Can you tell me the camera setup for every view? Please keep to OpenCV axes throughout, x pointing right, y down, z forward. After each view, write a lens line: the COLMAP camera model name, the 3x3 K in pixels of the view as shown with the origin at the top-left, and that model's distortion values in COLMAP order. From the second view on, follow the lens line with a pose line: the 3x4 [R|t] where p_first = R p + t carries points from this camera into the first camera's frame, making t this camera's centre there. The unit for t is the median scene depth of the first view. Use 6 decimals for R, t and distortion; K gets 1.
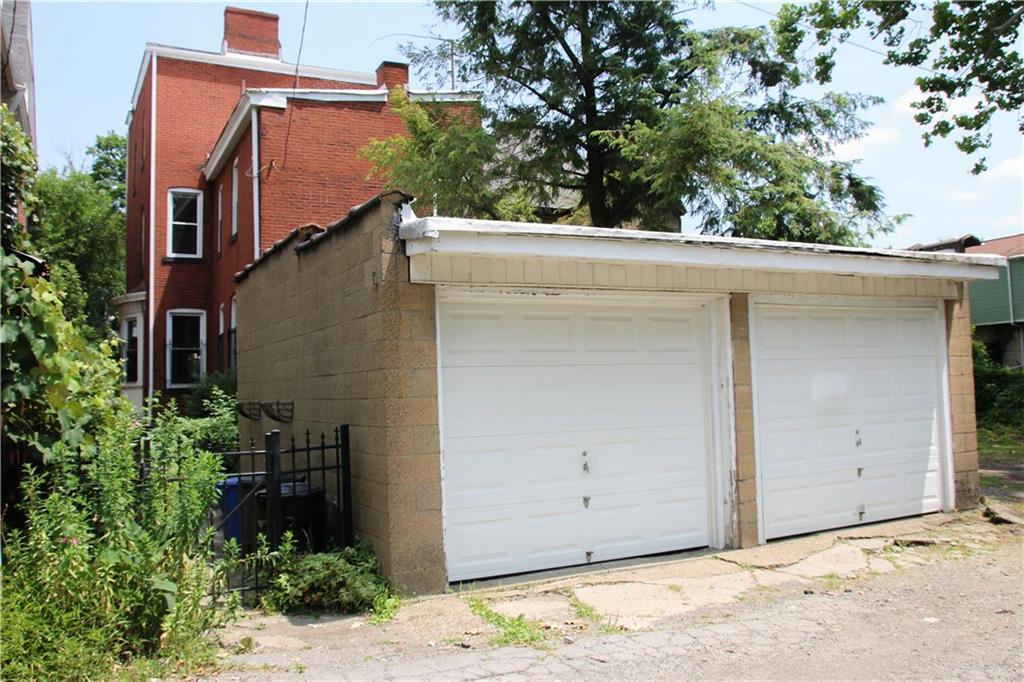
lens RADIAL K [[864.0, 0, 512.0], [0, 864.0, 341.0], [0, 0, 1]] dist [-0.135775, 0.148784]
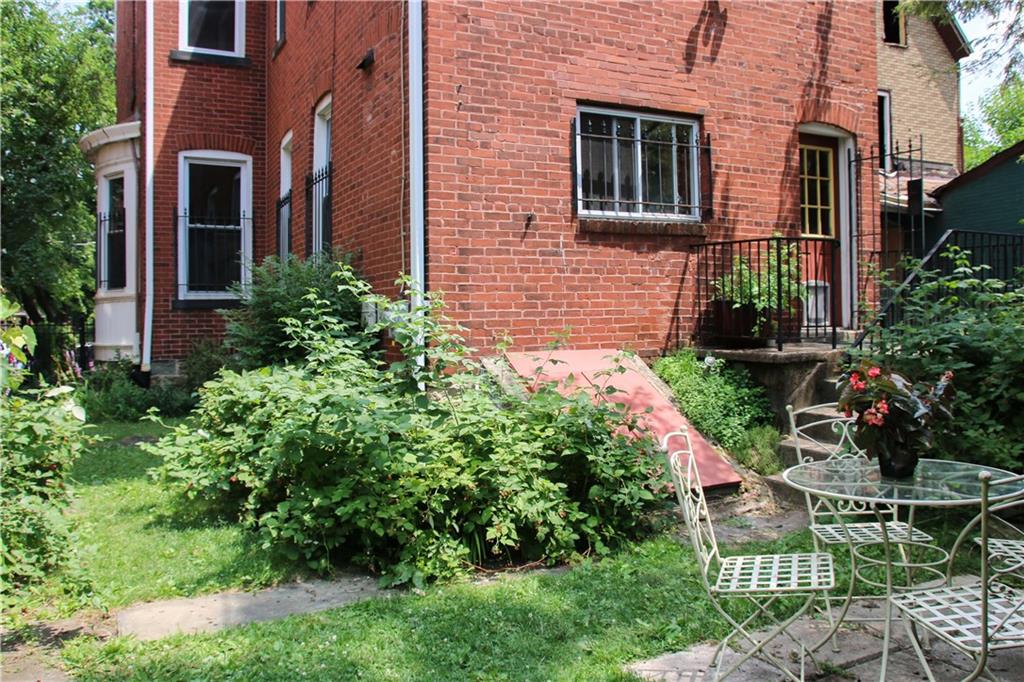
lens RADIAL K [[864.0, 0, 512.0], [0, 864.0, 341.0], [0, 0, 1]] dist [-0.135775, 0.148784]
pose [[0.999768, 0.017070, -0.013109, -0.186953], [-0.015955, 0.996590, 0.080955, 0.034520], [0.014446, -0.080727, 0.996632, 0.459568]]
